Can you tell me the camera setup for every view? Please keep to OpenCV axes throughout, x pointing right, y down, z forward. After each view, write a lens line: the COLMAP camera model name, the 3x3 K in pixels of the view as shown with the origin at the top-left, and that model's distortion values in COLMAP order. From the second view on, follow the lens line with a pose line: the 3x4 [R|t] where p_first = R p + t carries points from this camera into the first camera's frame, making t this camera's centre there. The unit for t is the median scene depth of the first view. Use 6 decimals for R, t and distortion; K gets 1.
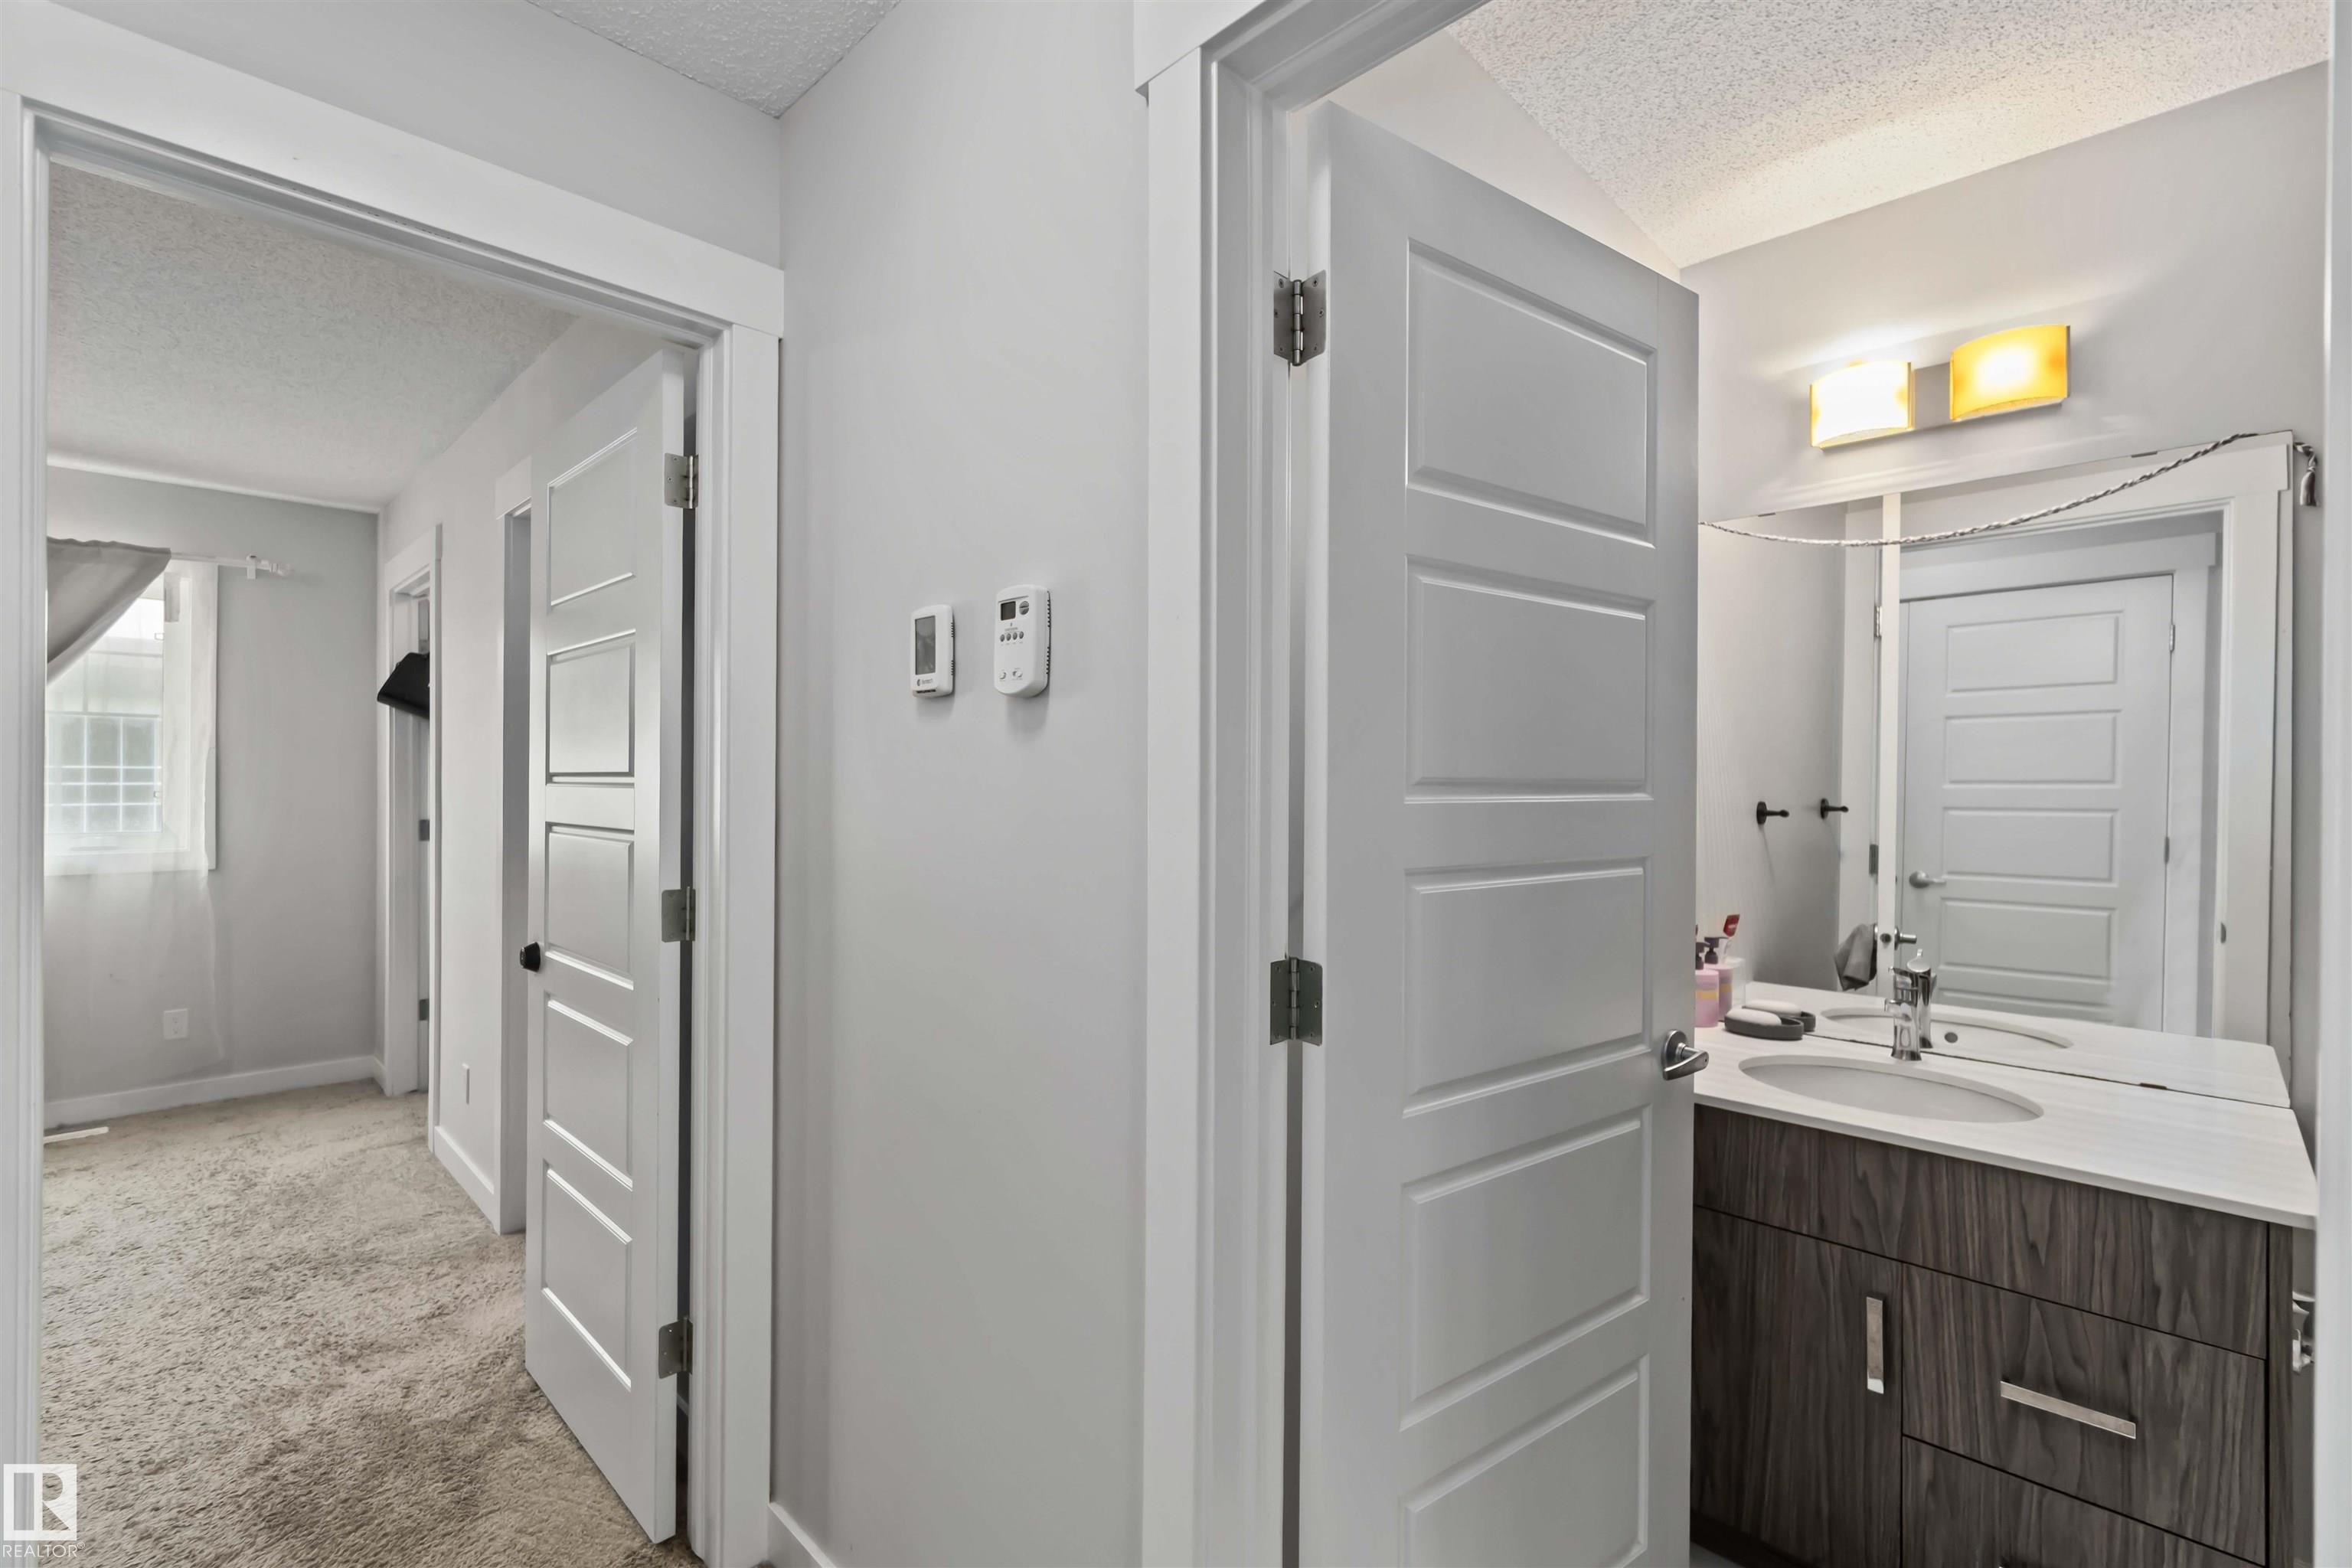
lens RADIAL K [[1038.6, 0, 1176.4], [0, 1038.6, 779.4], [0, 0, 1]] dist [0.000491, -0.000466]
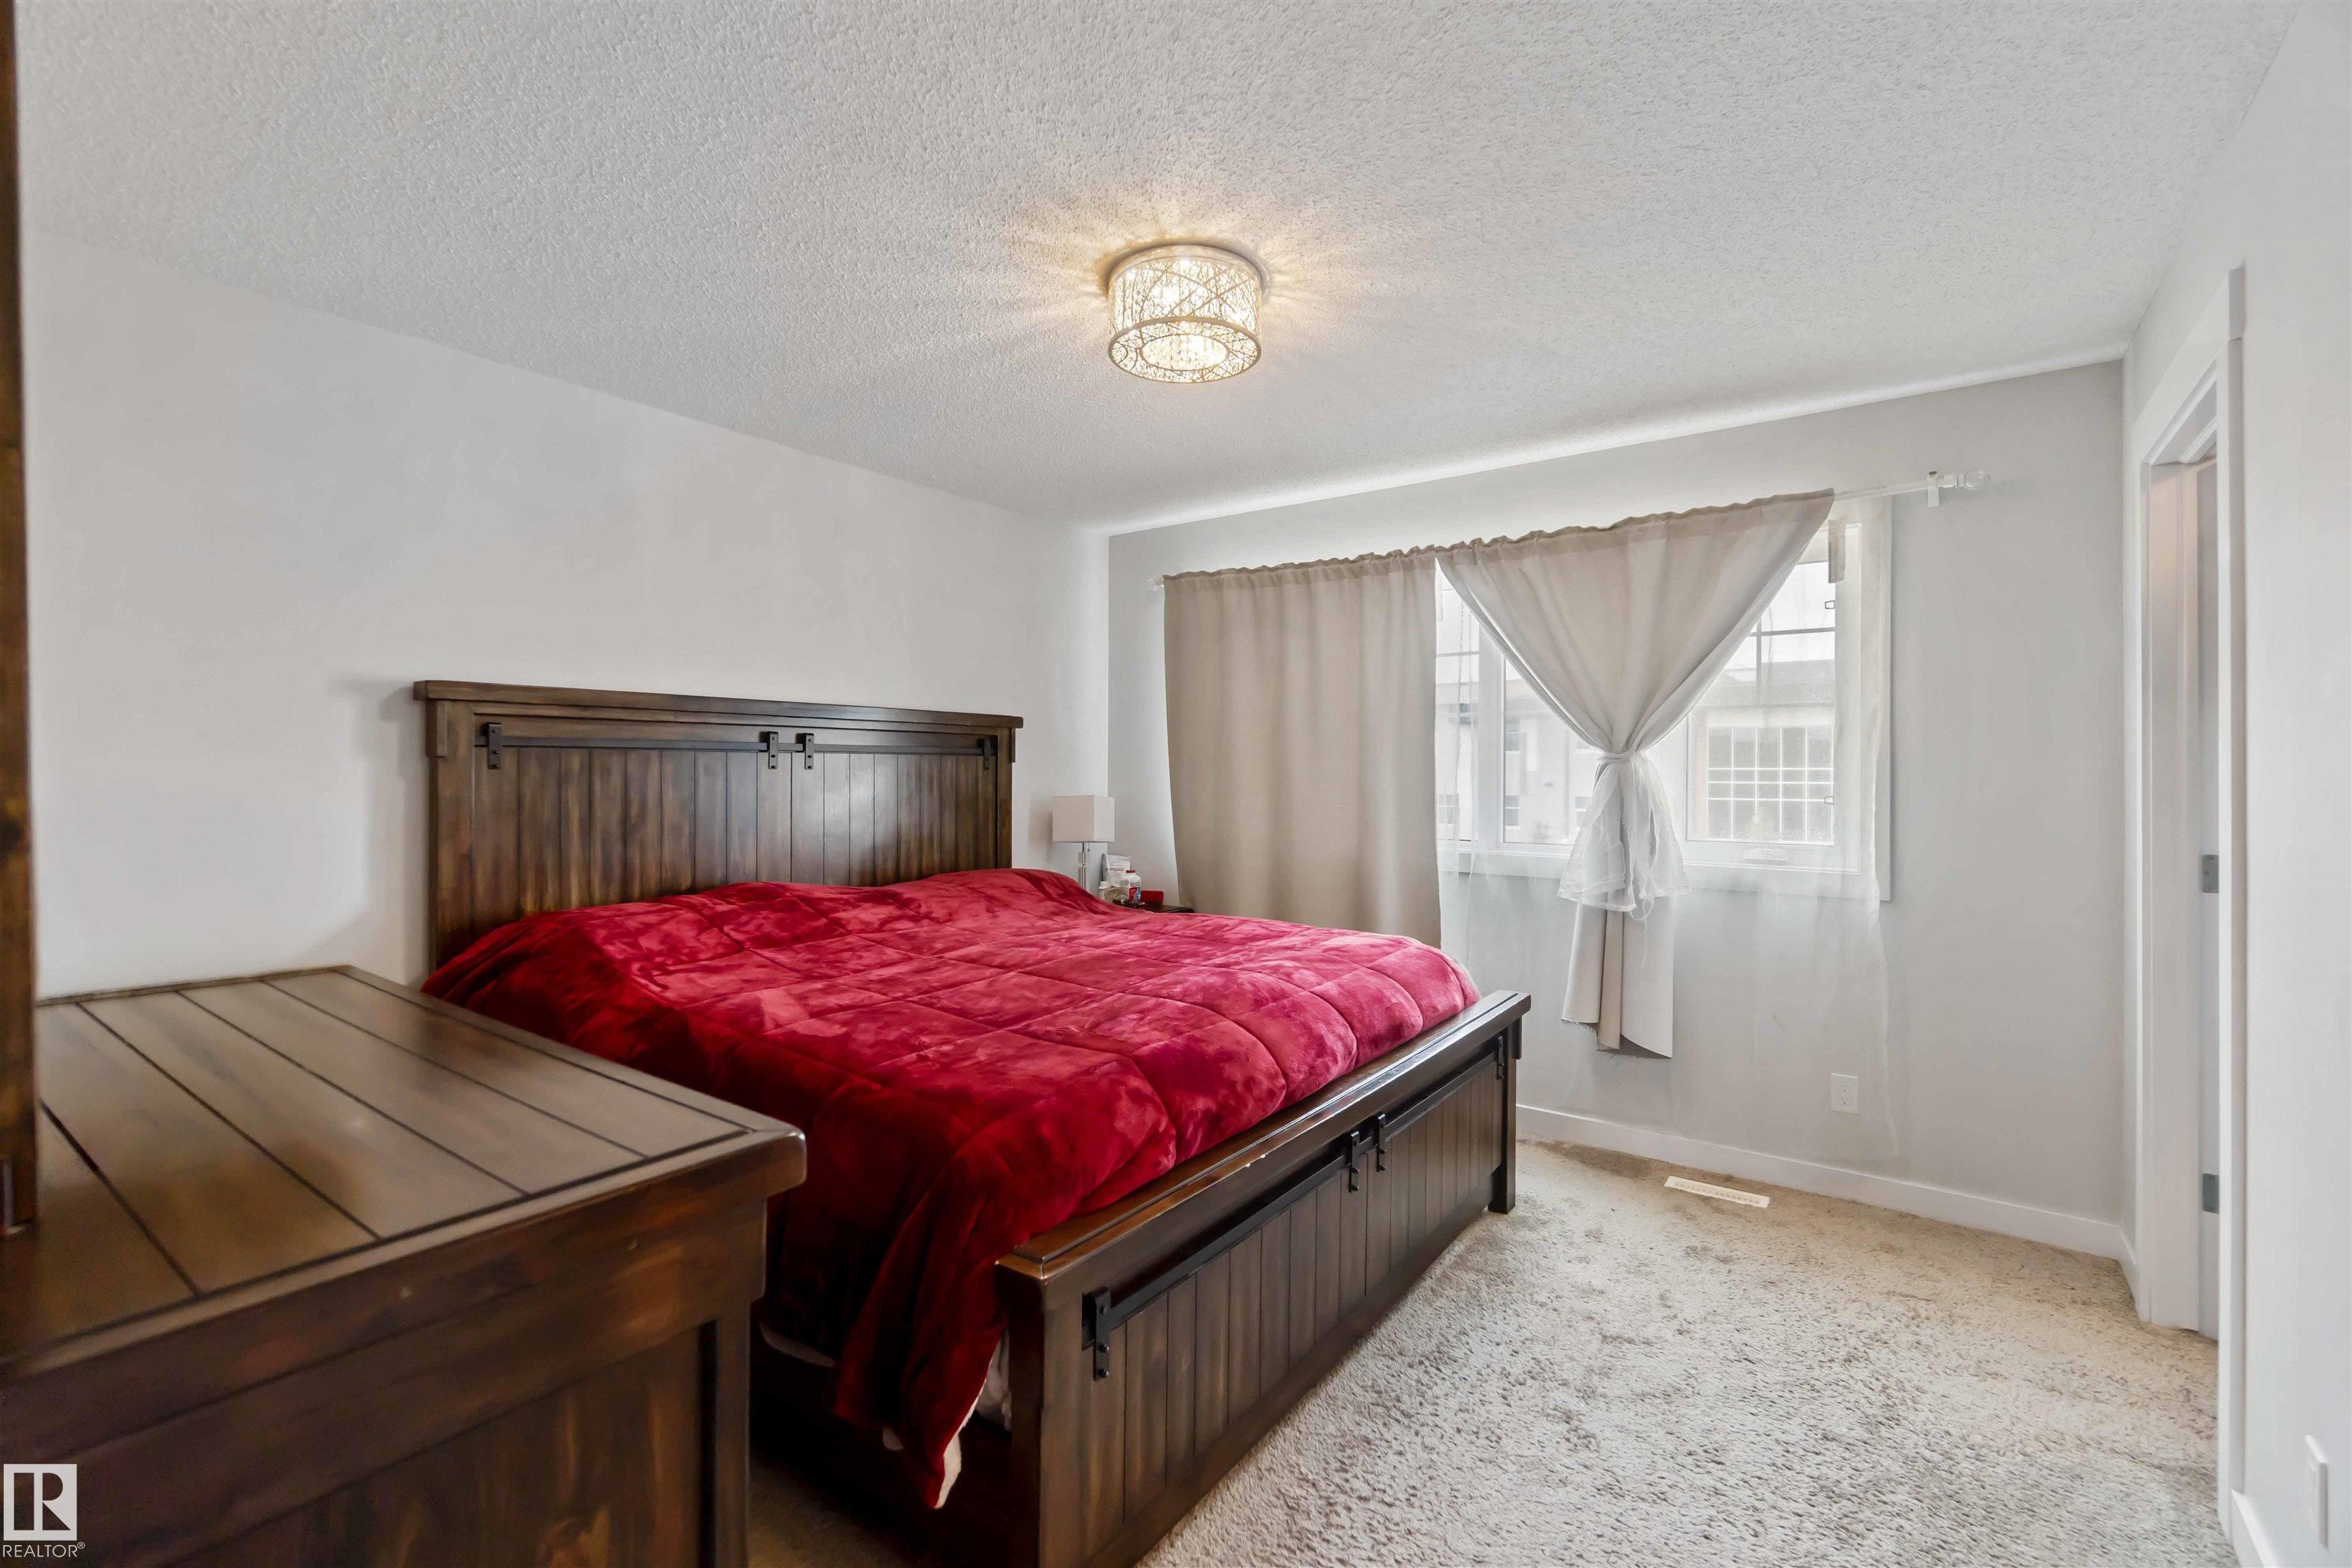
lens RADIAL K [[1021.4, 0, 1165.0], [0, 1021.4, 769.4], [0, 0, 1]] dist [0.001422, 0.000212]
pose [[0.140583, -0.010813, -0.990010, -0.274198], [-0.007182, 0.999903, -0.011941, 0.004007], [0.990043, 0.008789, 0.140492, 0.389538]]
